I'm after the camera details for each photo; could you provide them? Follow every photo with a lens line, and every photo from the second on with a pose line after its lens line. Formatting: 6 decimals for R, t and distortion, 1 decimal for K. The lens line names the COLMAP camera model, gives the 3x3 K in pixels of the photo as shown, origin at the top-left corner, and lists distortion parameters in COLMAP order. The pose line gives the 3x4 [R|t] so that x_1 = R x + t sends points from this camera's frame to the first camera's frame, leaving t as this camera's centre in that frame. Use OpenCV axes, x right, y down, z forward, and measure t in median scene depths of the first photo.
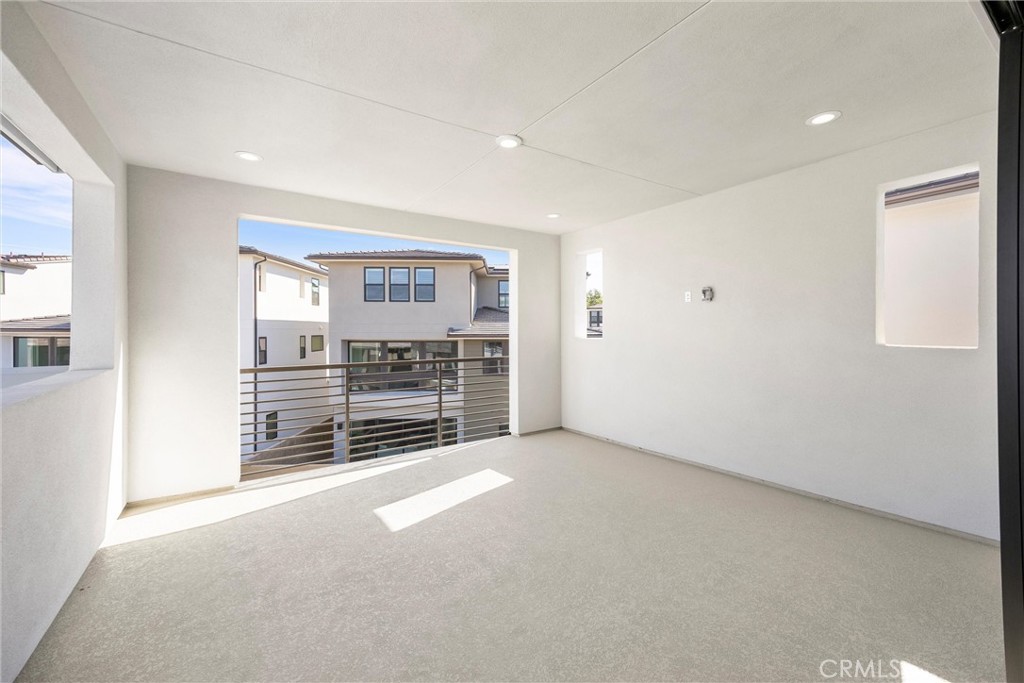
lens RADIAL K [[411.3, 0, 521.0], [0, 411.3, 331.2], [0, 0, 1]] dist [0.001052, 0.000022]
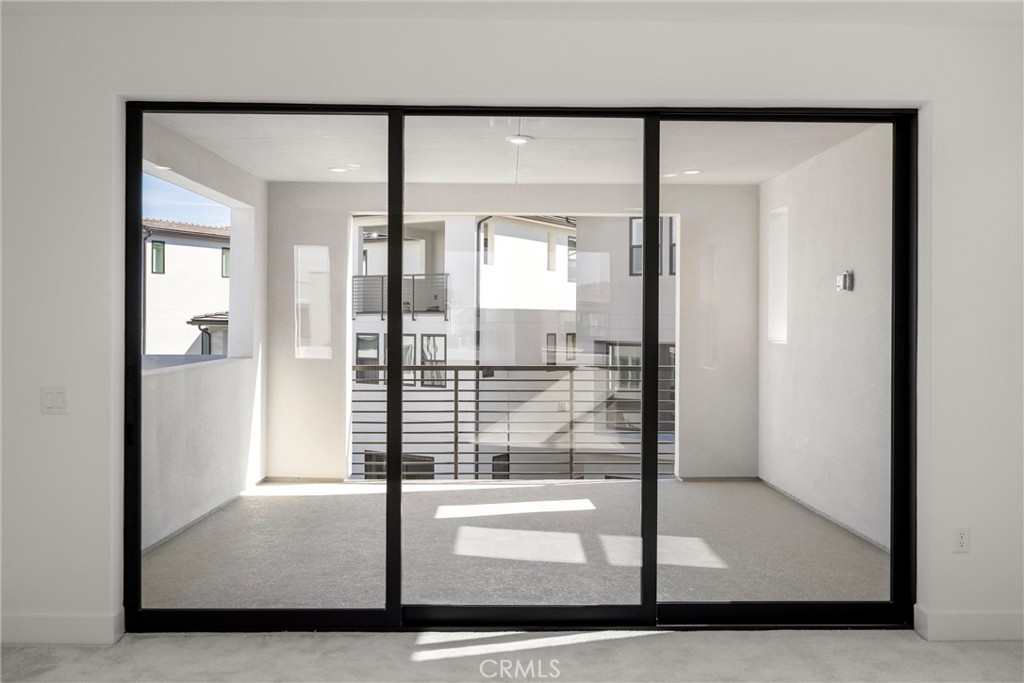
lens RADIAL K [[809.8, 0, 510.4], [0, 809.8, 327.7], [0, 0, 1]] dist [-0.006694, -0.002015]
pose [[0.842829, 0.009247, -0.538101, 0.528409], [-0.008089, 0.999957, 0.004514, -0.009258], [0.538120, 0.000548, 0.842868, -0.341910]]
